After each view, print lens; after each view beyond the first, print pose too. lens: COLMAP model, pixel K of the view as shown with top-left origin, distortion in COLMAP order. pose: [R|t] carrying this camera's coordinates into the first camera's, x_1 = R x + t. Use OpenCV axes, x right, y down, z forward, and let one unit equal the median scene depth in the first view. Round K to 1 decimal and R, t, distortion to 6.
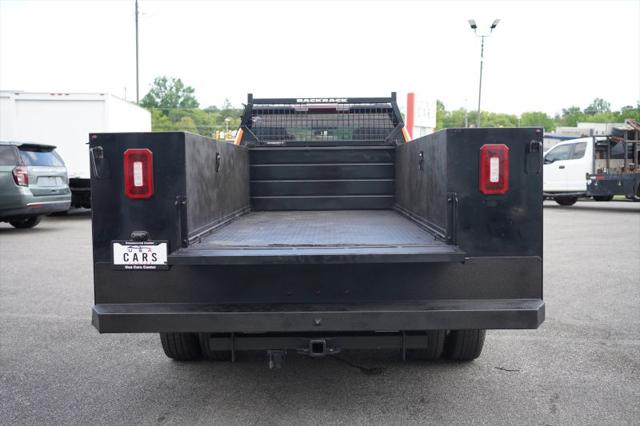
lens RADIAL K [[639.2, 0, 322.4], [0, 639.2, 214.7], [0, 0, 1]] dist [0.026096, 0.000000]
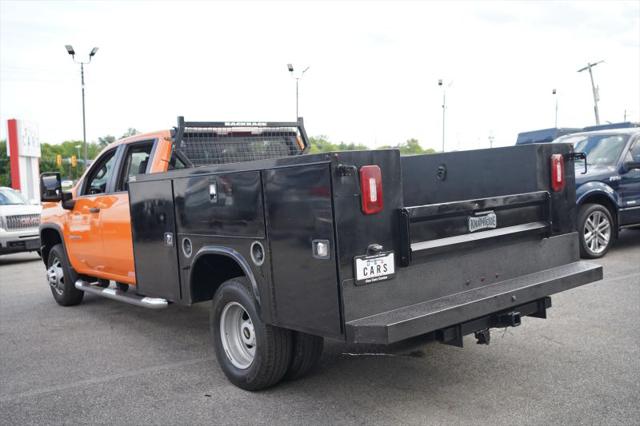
lens RADIAL K [[639.2, 0, 325.3], [0, 639.2, 213.8], [0, 0, 1]] dist [0.026096, 0.000000]
pose [[0.765697, -0.078965, 0.638335, -0.571690], [0.108203, 0.994105, -0.006816, -0.014726], [-0.634034, 0.074289, 0.769728, 0.138606]]
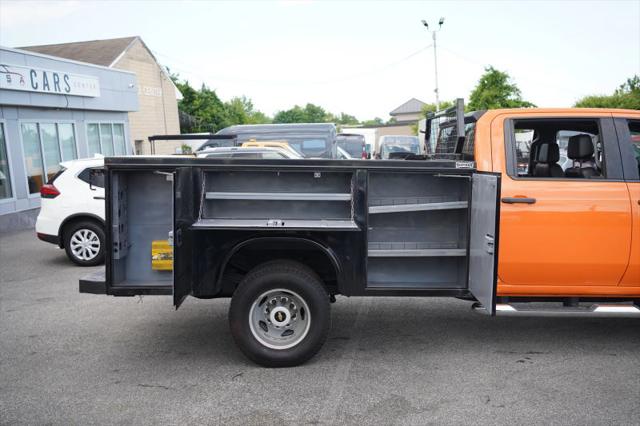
lens RADIAL K [[639.2, 0, 323.2], [0, 639.2, 209.8], [0, 0, 1]] dist [0.026096, 0.000000]
pose [[0.035819, 0.091553, -0.995156, 0.981805], [-0.080012, 0.992861, 0.088462, -0.104179], [0.996150, 0.076455, 0.042889, 0.794386]]
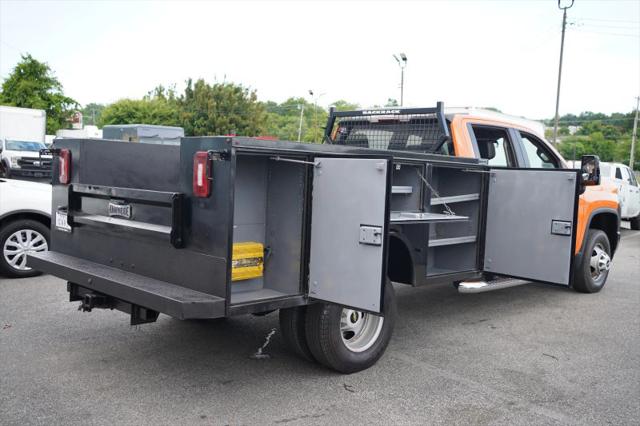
lens RADIAL K [[639.2, 0, 325.1], [0, 639.2, 211.6], [0, 0, 1]] dist [0.026096, 0.000000]
pose [[0.716590, 0.085763, -0.692202, 0.669619], [-0.101438, 0.994675, 0.018227, -0.027288], [0.690079, 0.057155, 0.721474, 0.195139]]
